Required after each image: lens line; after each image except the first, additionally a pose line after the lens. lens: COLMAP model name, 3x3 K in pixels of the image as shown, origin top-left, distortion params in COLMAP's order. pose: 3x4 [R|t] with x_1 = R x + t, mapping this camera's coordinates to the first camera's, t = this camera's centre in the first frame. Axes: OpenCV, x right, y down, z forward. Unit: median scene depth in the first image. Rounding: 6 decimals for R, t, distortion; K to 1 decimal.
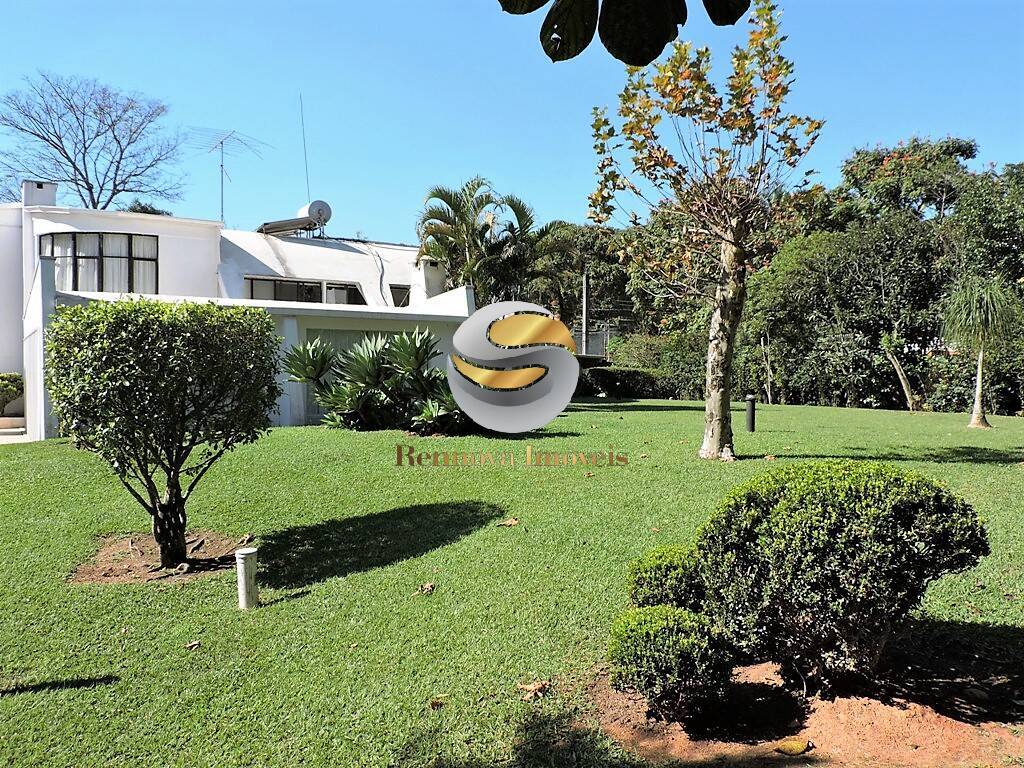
lens RADIAL K [[858.7, 0, 512.0], [0, 858.7, 384.0], [0, 0, 1]] dist [-0.002349, -0.002822]
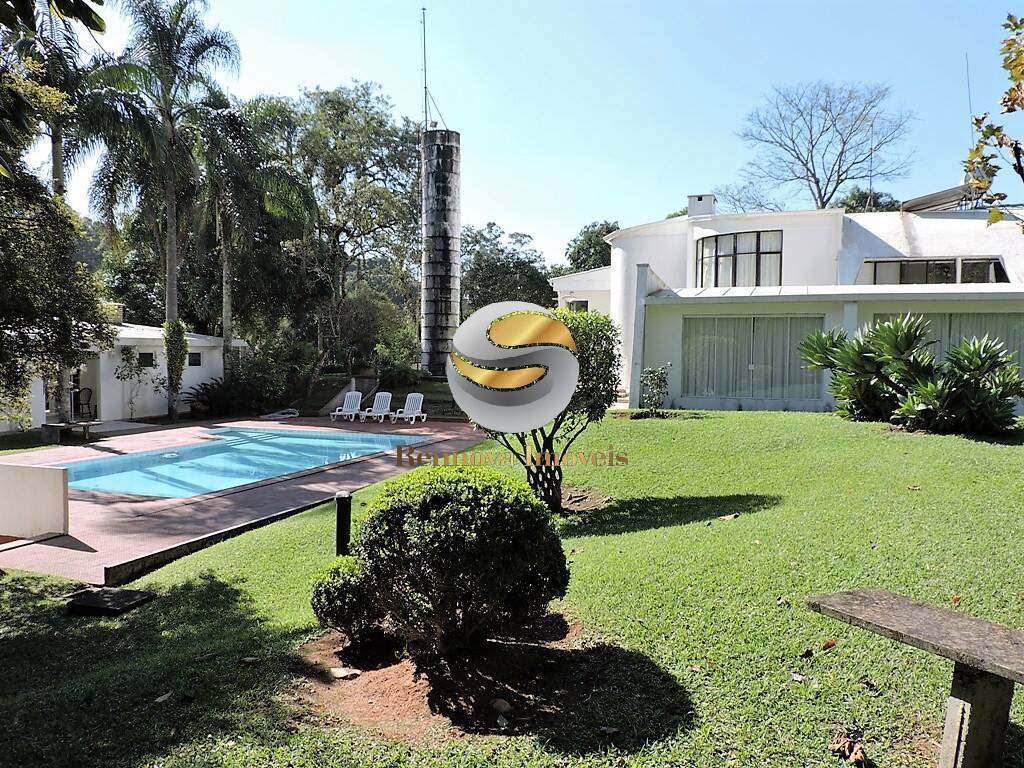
lens RADIAL K [[858.7, 0, 512.0], [0, 858.7, 384.0], [0, 0, 1]] dist [-0.002349, -0.002822]
pose [[0.578036, 0.040656, -0.814998, 0.288148], [-0.015339, 0.999123, 0.038962, -0.014217], [0.815867, -0.010021, 0.578152, 0.085916]]
